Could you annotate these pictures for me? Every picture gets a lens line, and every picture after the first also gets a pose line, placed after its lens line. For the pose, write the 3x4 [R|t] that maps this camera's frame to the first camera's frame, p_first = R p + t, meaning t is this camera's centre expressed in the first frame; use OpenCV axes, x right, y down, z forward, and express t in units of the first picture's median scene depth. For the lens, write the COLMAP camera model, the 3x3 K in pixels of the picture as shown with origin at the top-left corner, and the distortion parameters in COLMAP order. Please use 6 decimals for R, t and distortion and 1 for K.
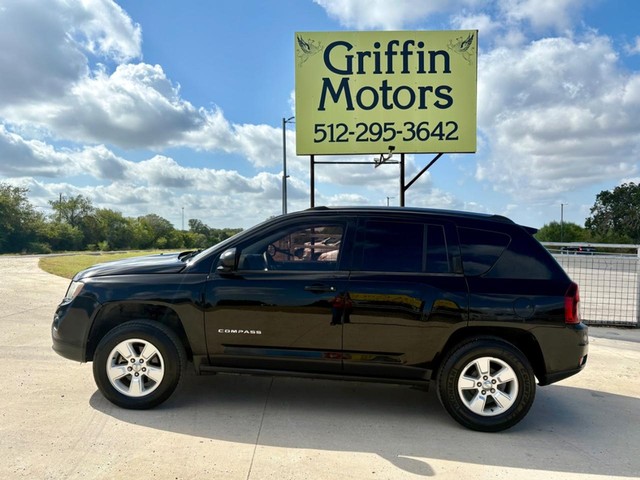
lens RADIAL K [[531.5, 0, 317.6], [0, 531.5, 237.2], [0, 0, 1]] dist [0.052609, -0.027961]
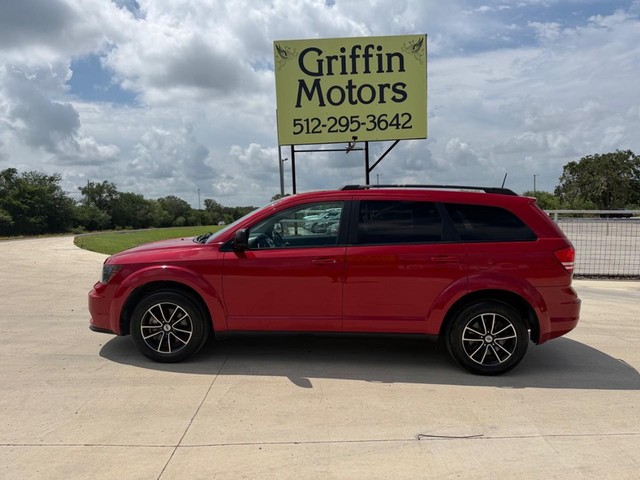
lens RADIAL K [[490.8, 0, 318.1], [0, 490.8, 248.4], [0, 0, 1]] dist [0.110090, -0.155263]
pose [[0.999372, -0.029969, -0.018914, 0.063753], [0.031263, 0.996893, 0.072303, 0.001360], [0.016688, -0.072849, 0.997203, -0.142361]]
